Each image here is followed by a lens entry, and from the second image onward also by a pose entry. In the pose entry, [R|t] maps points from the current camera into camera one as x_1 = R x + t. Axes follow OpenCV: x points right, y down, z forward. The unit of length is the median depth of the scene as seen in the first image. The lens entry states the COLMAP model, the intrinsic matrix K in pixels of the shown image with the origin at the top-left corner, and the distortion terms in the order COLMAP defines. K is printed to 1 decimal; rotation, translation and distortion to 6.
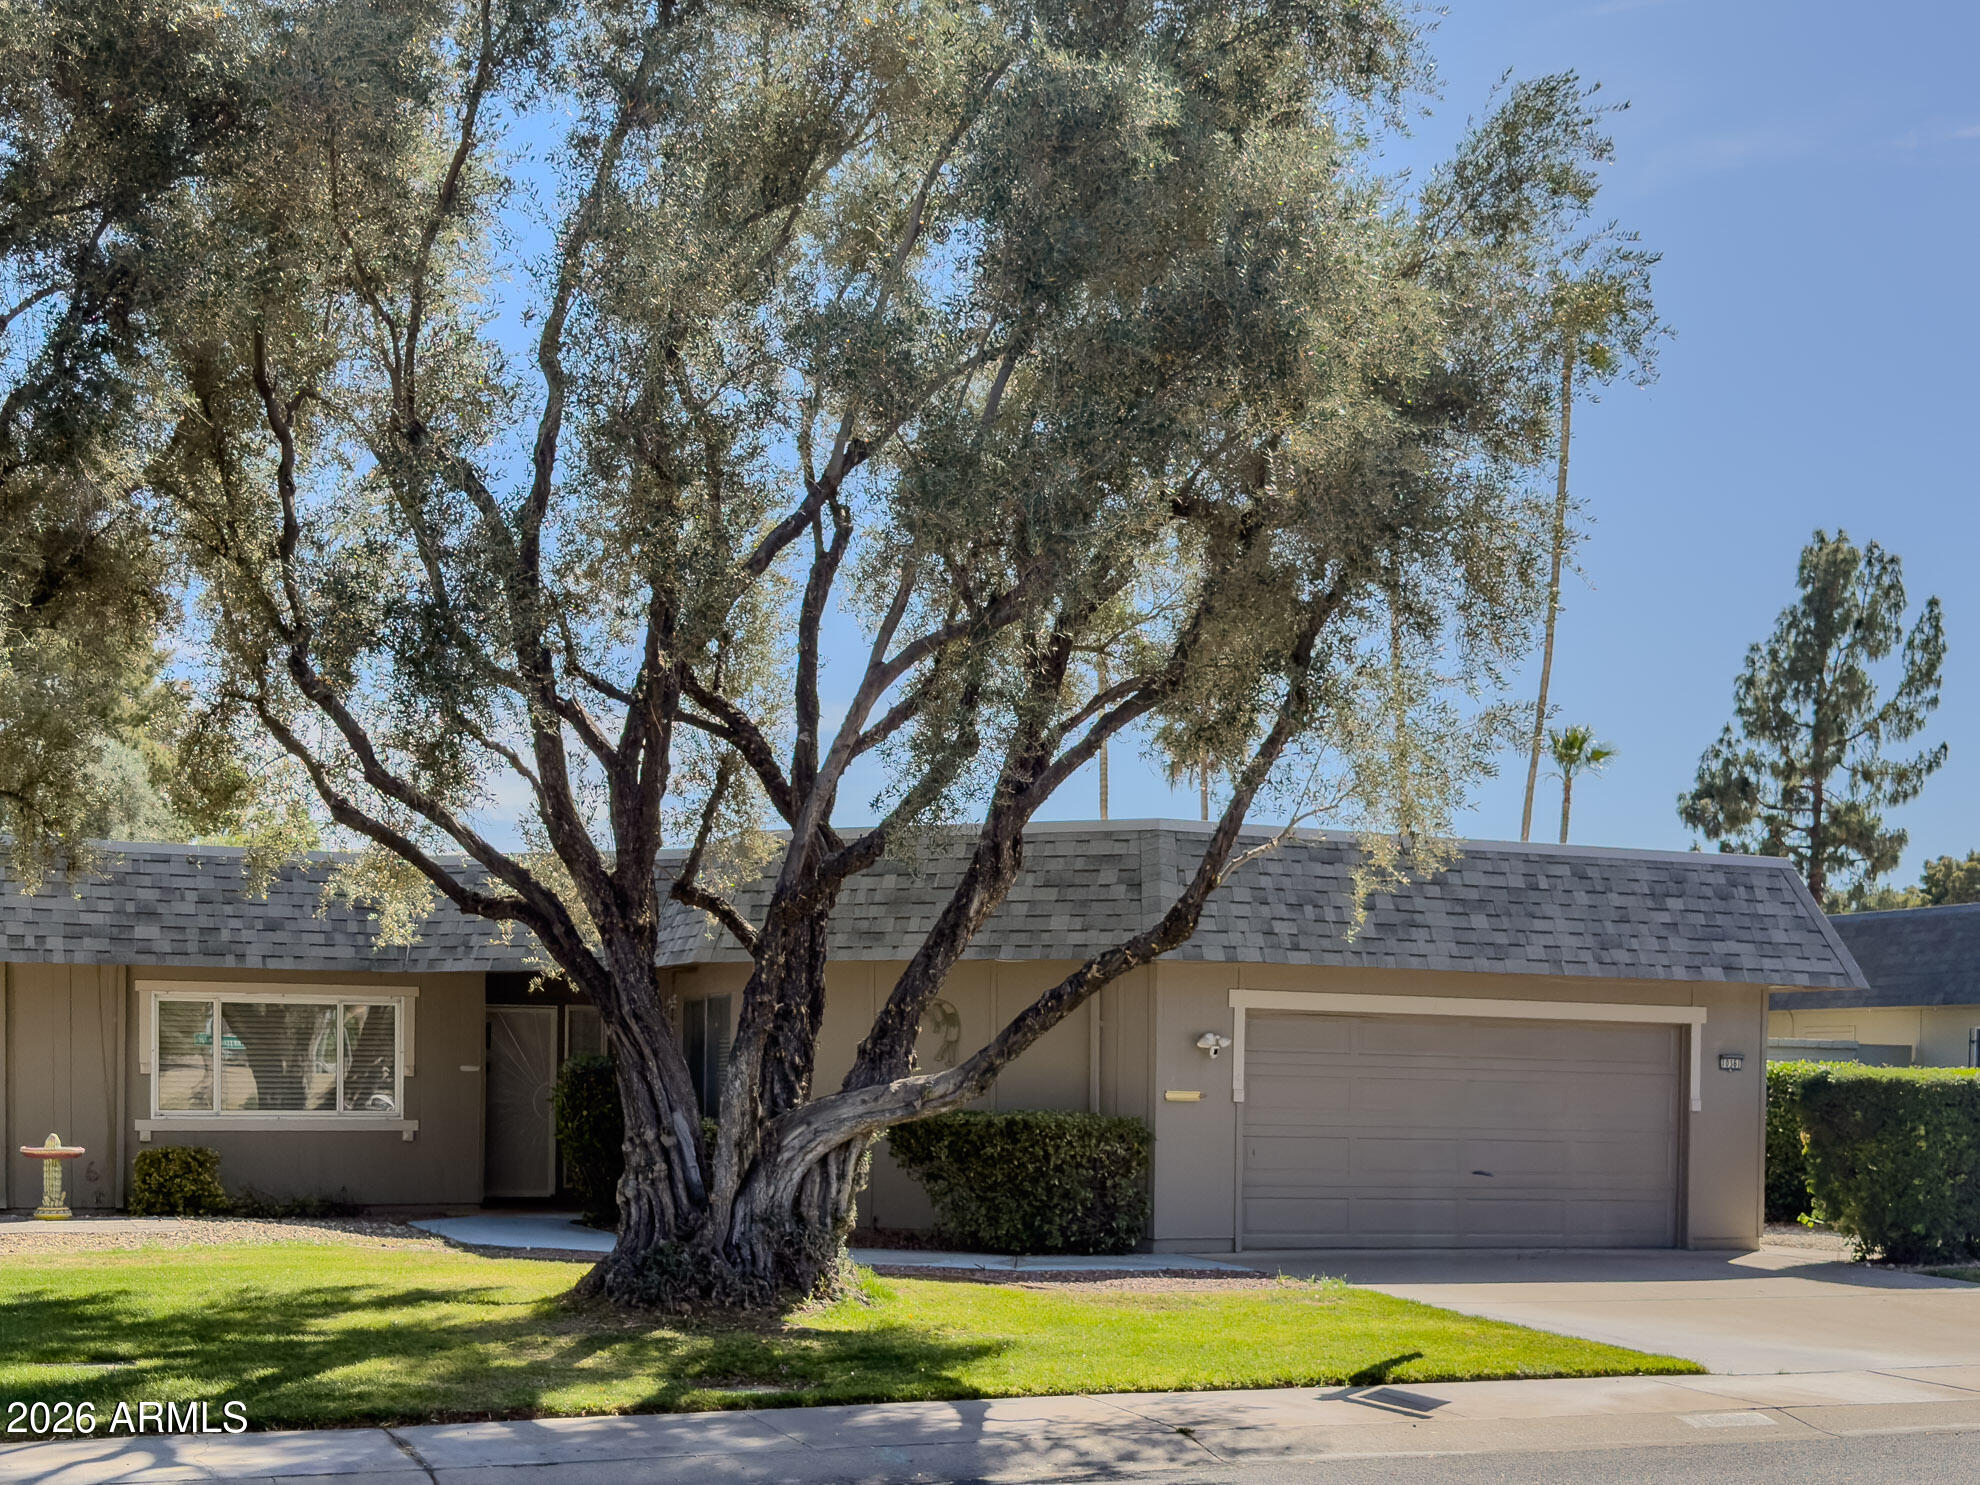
lens RADIAL K [[2162.5, 0, 990.0], [0, 2162.5, 742.5], [0, 0, 1]] dist [0.070638, 0.004888]
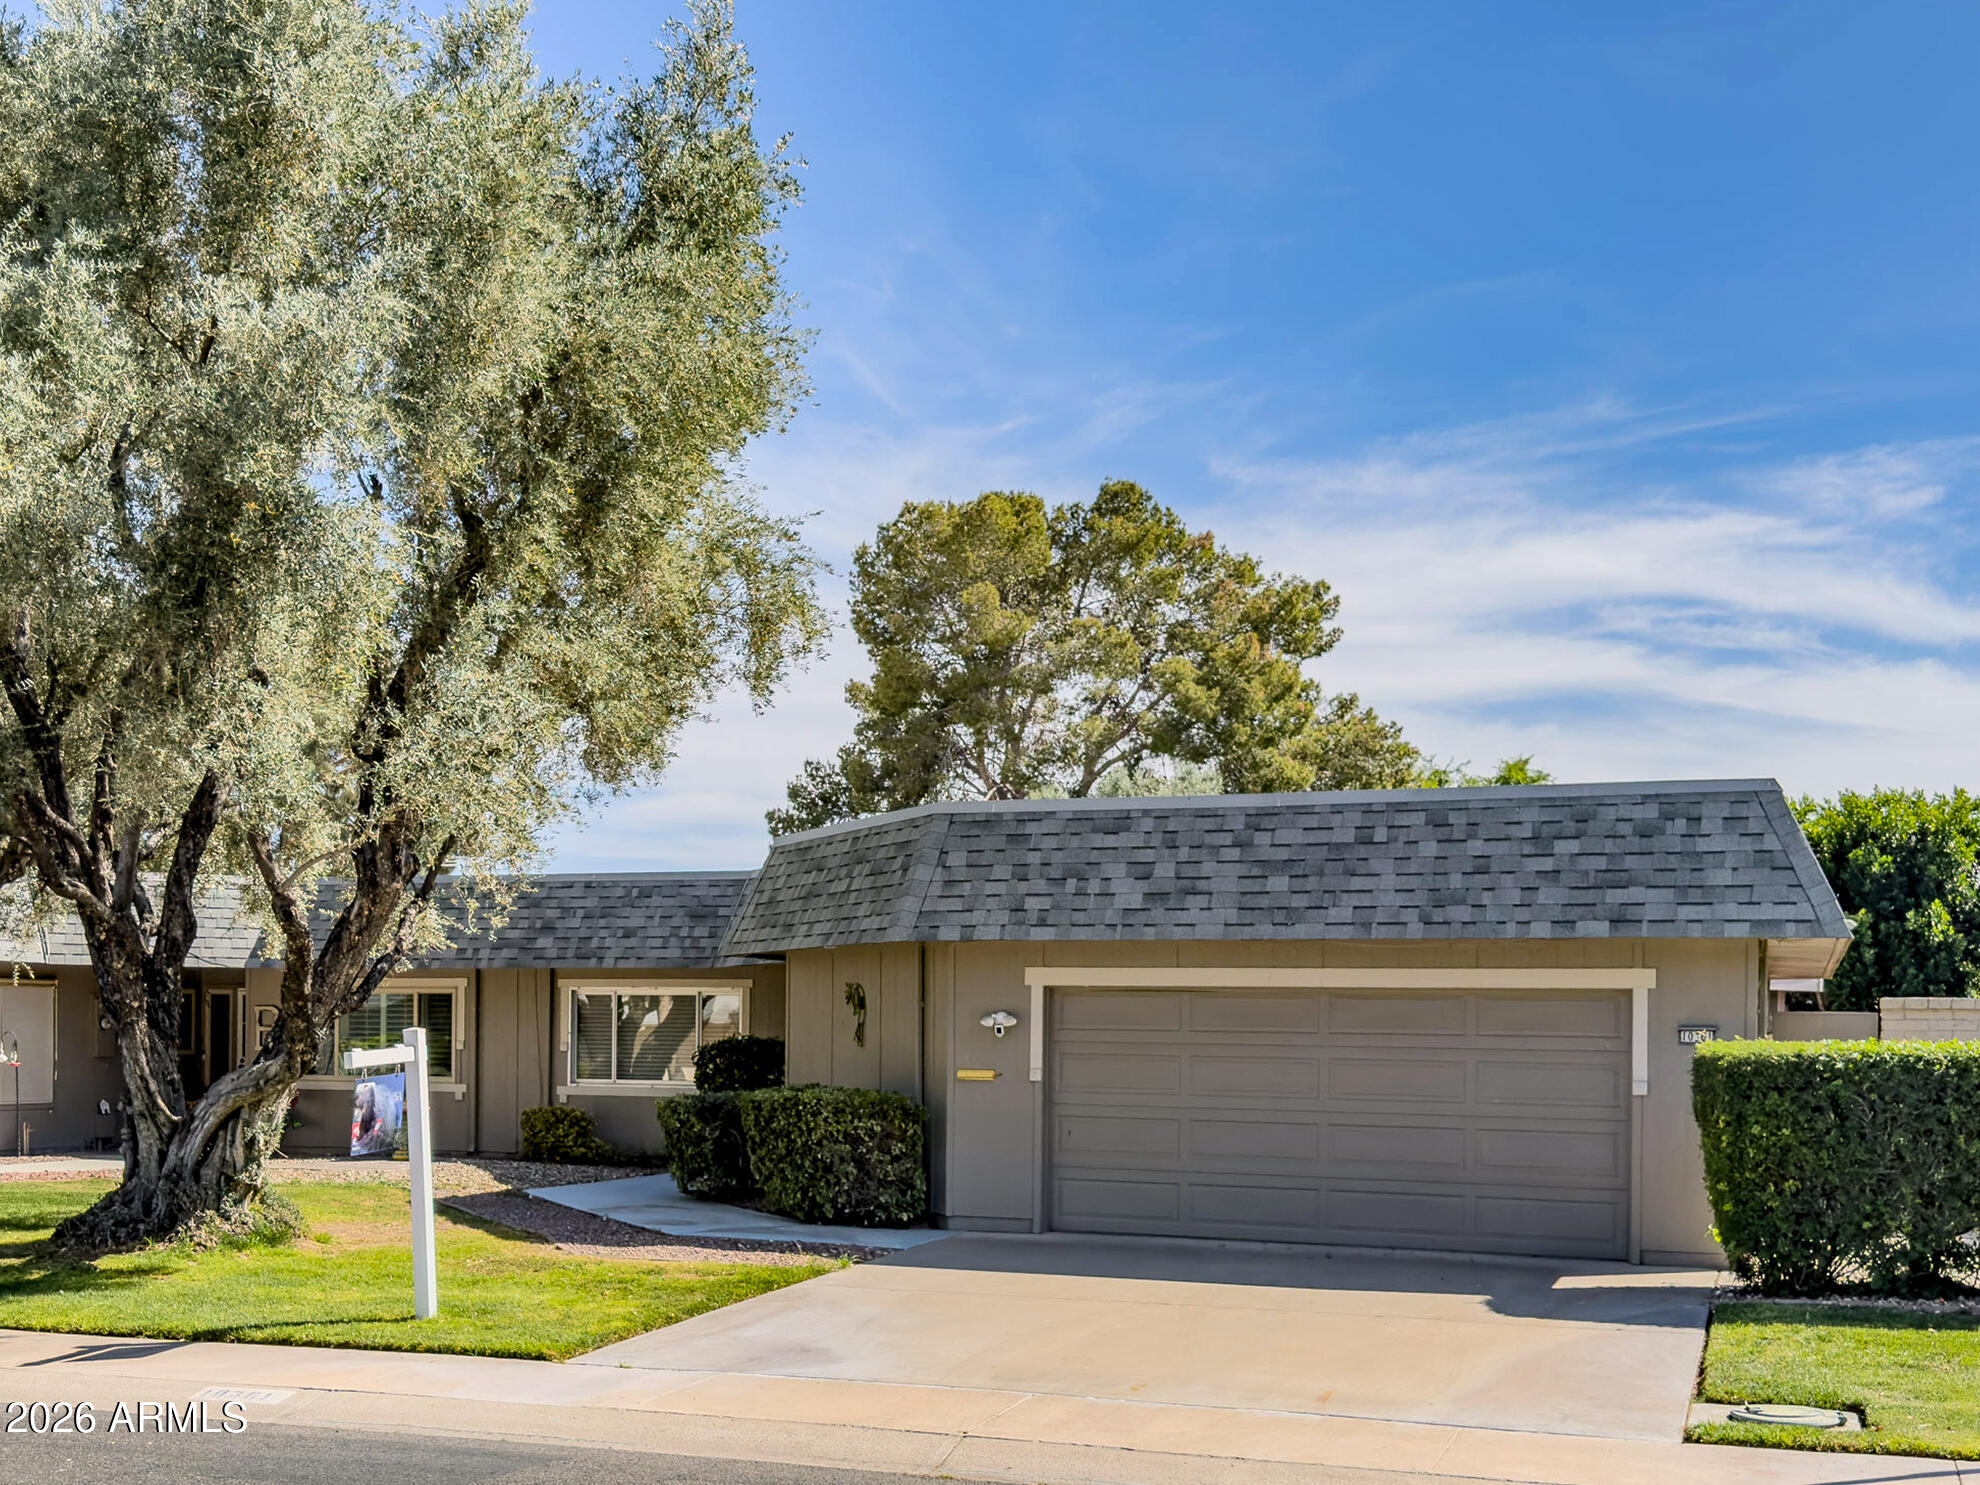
lens RADIAL K [[2028.8, 0, 990.0], [0, 2028.8, 742.5], [0, 0, 1]] dist [0.045190, 0.003017]
pose [[0.765237, -0.098671, -0.636142, 0.675605], [0.100464, 0.994380, -0.033386, 0.039743], [0.635861, -0.038361, 0.770850, 0.269847]]
